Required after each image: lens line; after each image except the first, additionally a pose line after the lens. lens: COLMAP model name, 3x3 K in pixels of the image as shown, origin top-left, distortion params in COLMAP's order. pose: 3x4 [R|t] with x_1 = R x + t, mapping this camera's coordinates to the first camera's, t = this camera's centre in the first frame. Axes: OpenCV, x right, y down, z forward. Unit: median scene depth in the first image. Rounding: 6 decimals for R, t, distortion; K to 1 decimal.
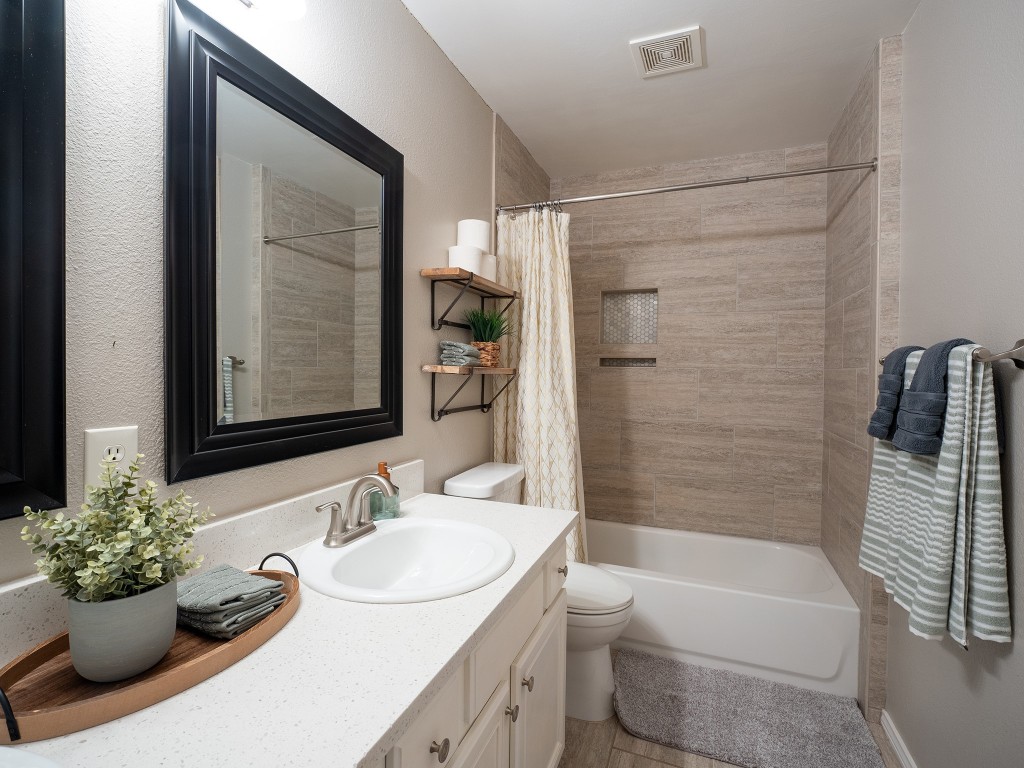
lens RADIAL K [[486.7, 0, 509.6], [0, 486.7, 379.7], [0, 0, 1]] dist [-0.010051, -0.000921]
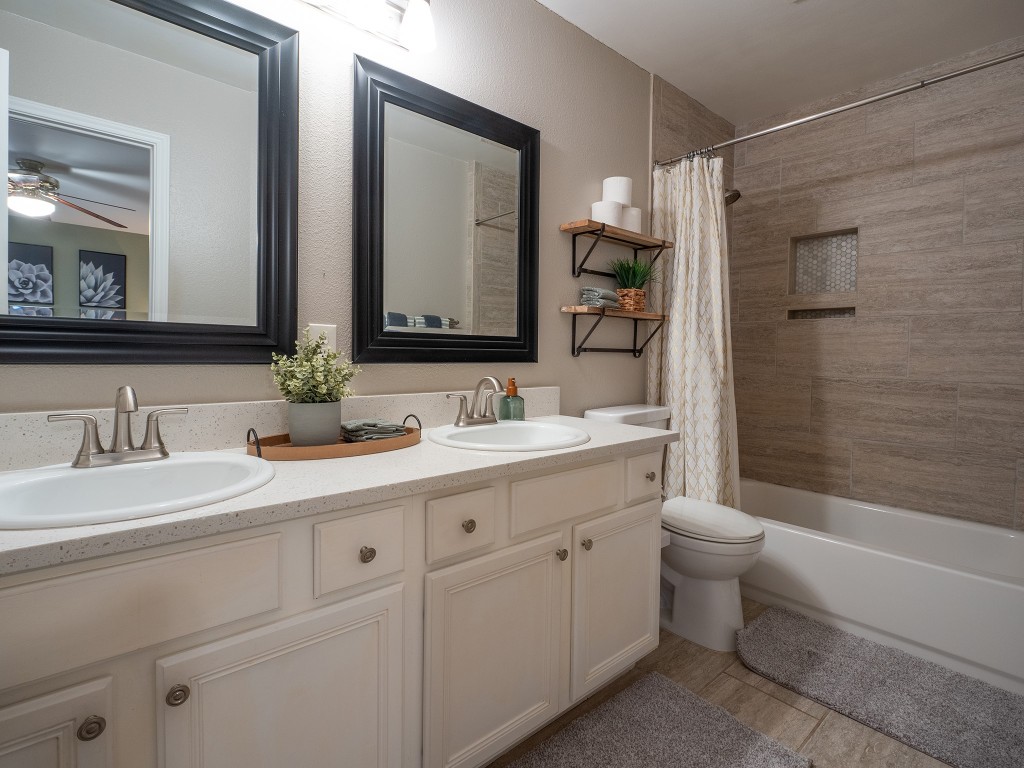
lens RADIAL K [[509.4, 0, 529.9], [0, 509.4, 365.8], [0, 0, 1]] dist [-0.011533, -0.001521]
pose [[0.897511, 0.009537, -0.440890, 0.222749], [-0.010795, 0.999942, -0.000346, 0.085740], [0.440861, 0.005070, 0.897561, -0.100295]]
